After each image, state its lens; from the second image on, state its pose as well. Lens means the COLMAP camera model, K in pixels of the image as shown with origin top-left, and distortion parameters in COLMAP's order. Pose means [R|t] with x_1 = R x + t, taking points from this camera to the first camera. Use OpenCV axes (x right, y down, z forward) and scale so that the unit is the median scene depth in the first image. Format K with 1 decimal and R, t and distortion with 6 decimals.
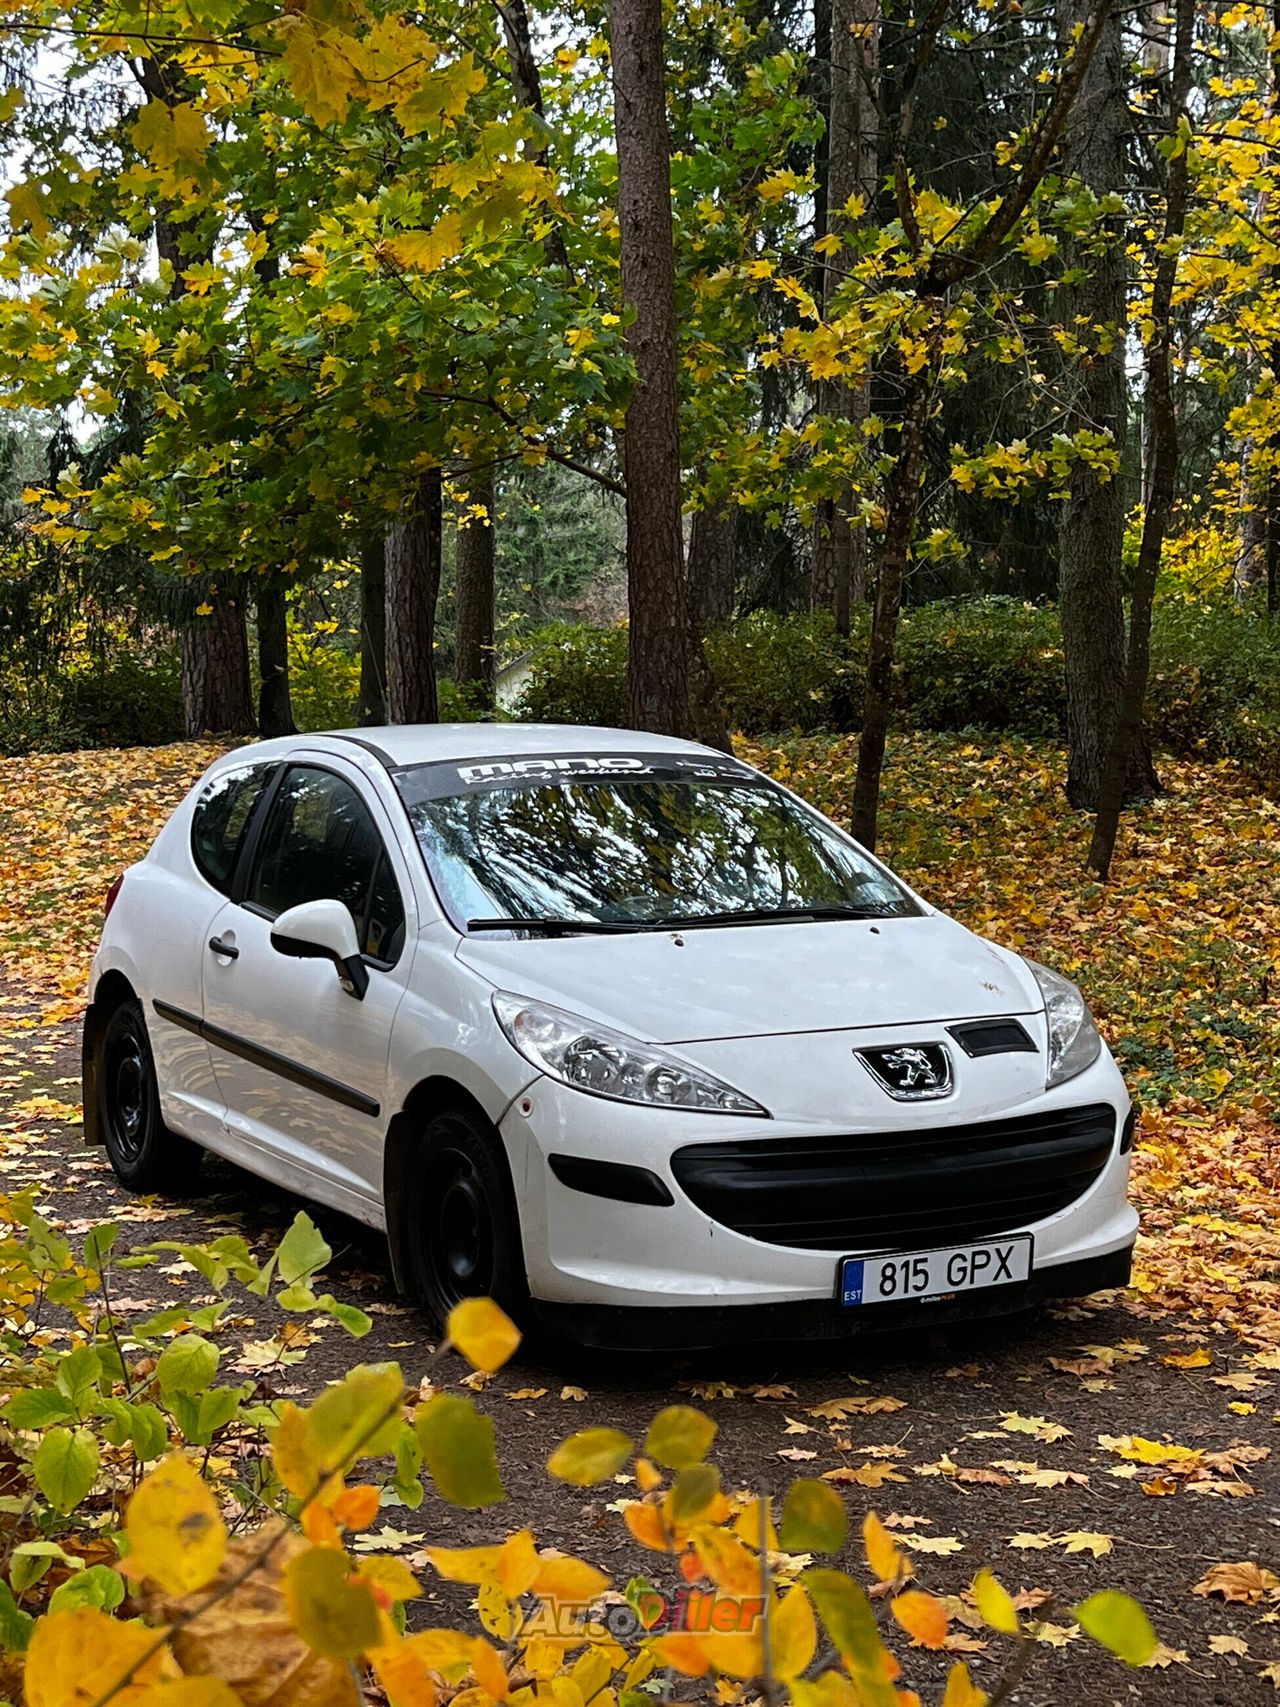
lens RADIAL K [[2749.2, 0, 639.1], [0, 2749.2, 854.6], [0, 0, 1]] dist [0.045160, 0.000000]
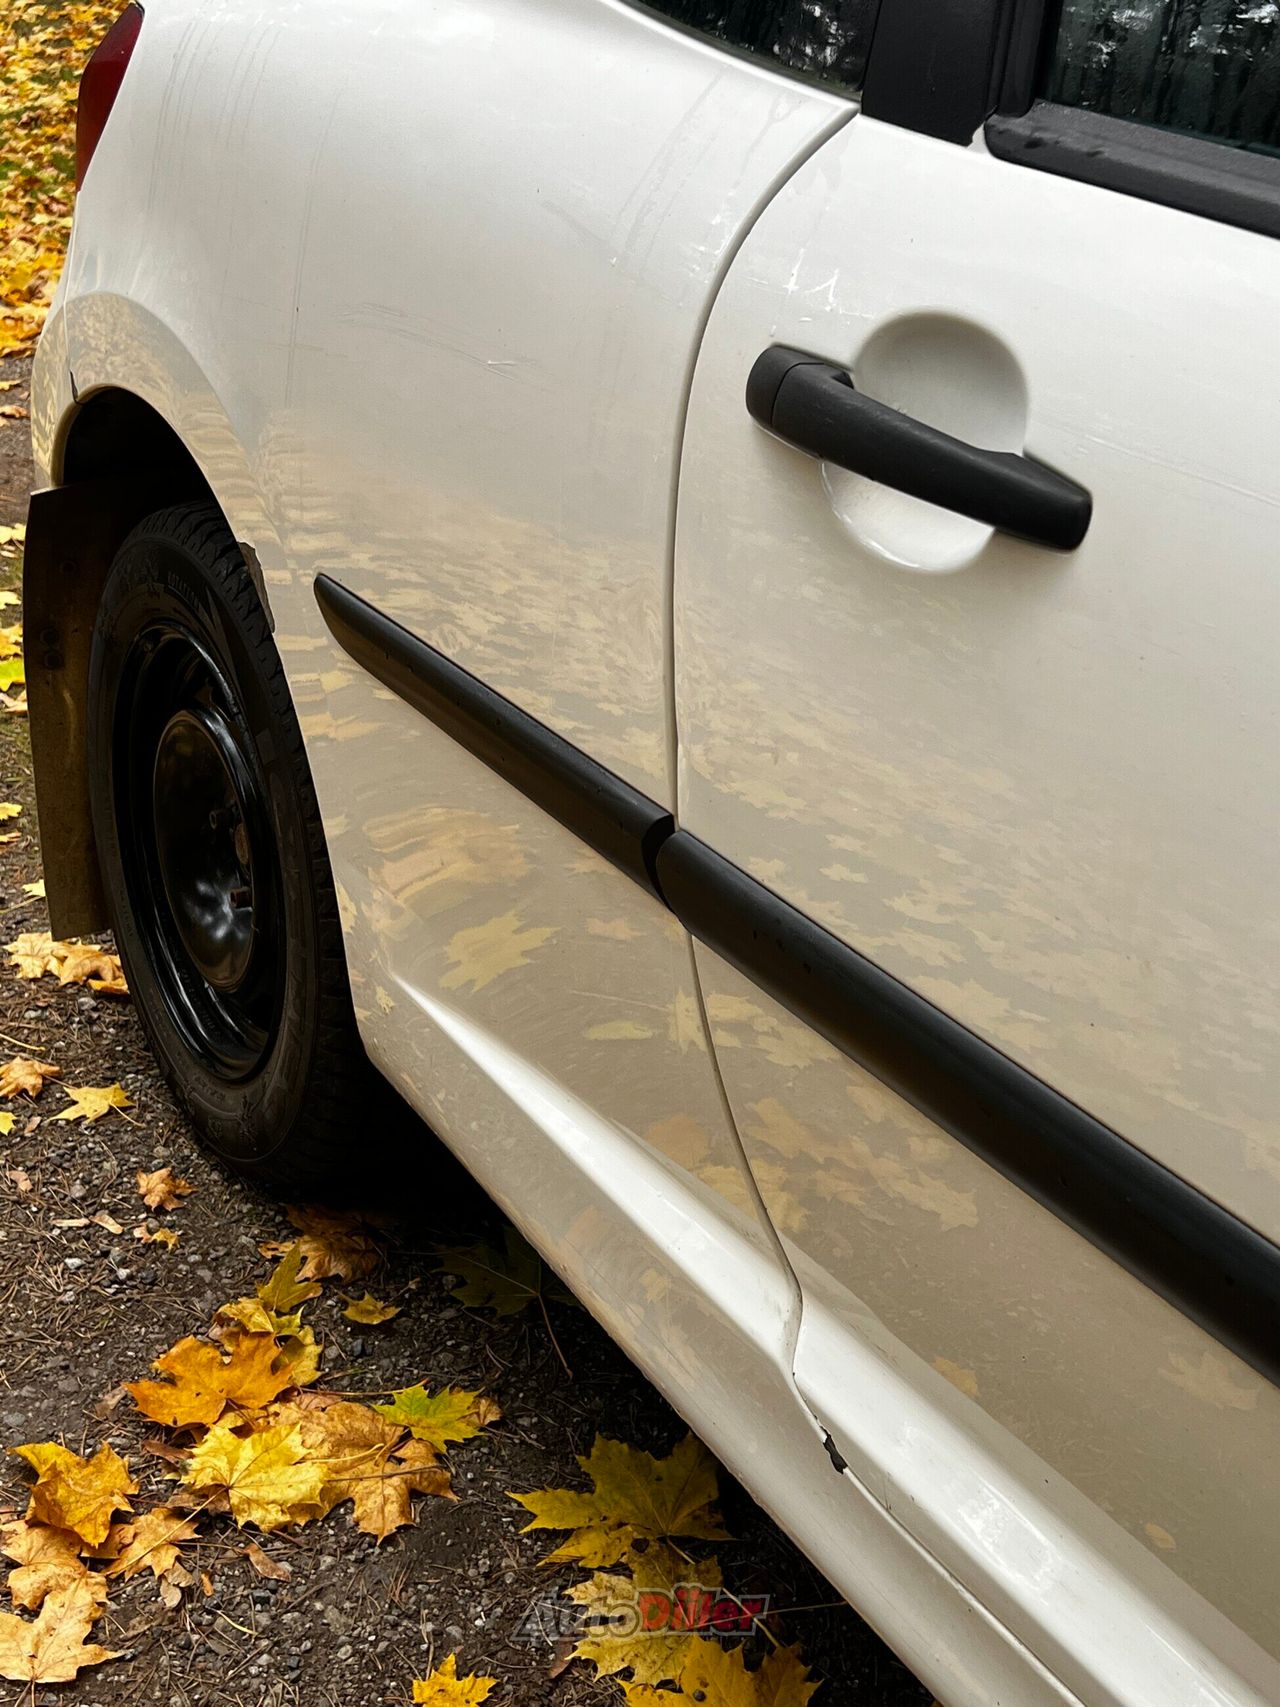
lens RADIAL K [[2150.5, 0, 642.1], [0, 2150.5, 850.0], [0, 0, 1]] dist [-0.025262, 0.000000]
pose [[0.998130, 0.004338, 0.060973, -0.083642], [-0.024044, 0.944931, 0.326385, 0.008488], [-0.056199, -0.327241, 0.943268, 0.431442]]
